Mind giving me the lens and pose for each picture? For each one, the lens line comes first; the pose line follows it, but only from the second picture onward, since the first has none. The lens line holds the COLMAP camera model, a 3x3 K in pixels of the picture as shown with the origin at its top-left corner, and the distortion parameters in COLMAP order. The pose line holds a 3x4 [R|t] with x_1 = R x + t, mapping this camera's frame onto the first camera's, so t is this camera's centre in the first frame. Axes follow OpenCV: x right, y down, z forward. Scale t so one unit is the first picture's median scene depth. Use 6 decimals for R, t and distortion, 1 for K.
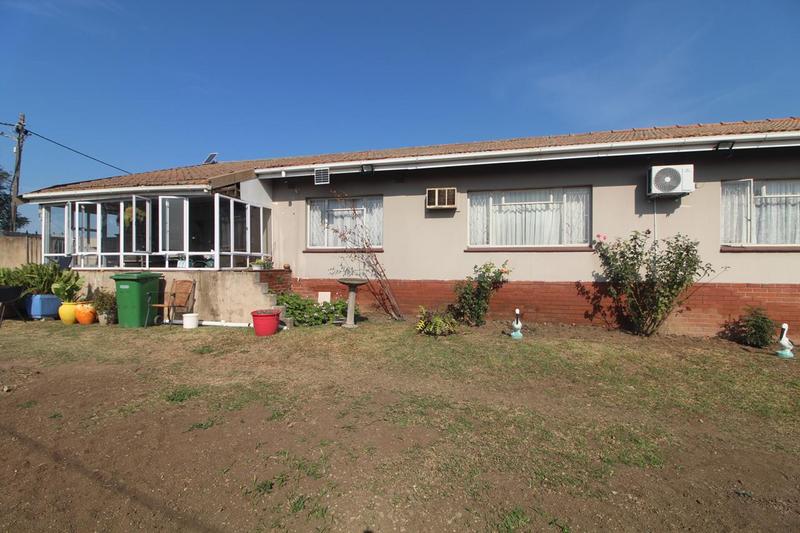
lens RADIAL K [[375.2, 0, 402.0], [0, 375.2, 266.9], [0, 0, 1]] dist [-0.006368, -0.008300]
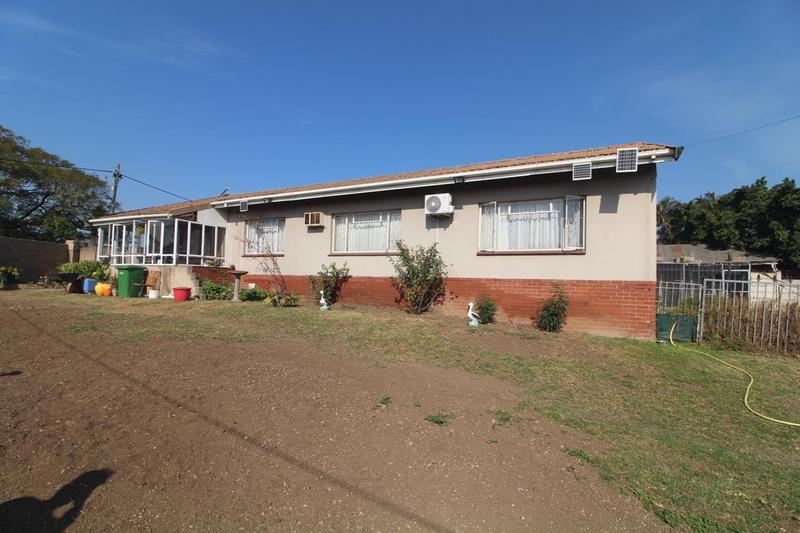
lens RADIAL K [[375.2, 0, 402.0], [0, 375.2, 266.9], [0, 0, 1]] dist [-0.006368, -0.008300]
pose [[0.976754, 0.012654, -0.213991, 0.783771], [-0.022400, 0.998816, -0.043183, 0.060729], [0.213191, 0.046973, 0.975881, -0.361033]]
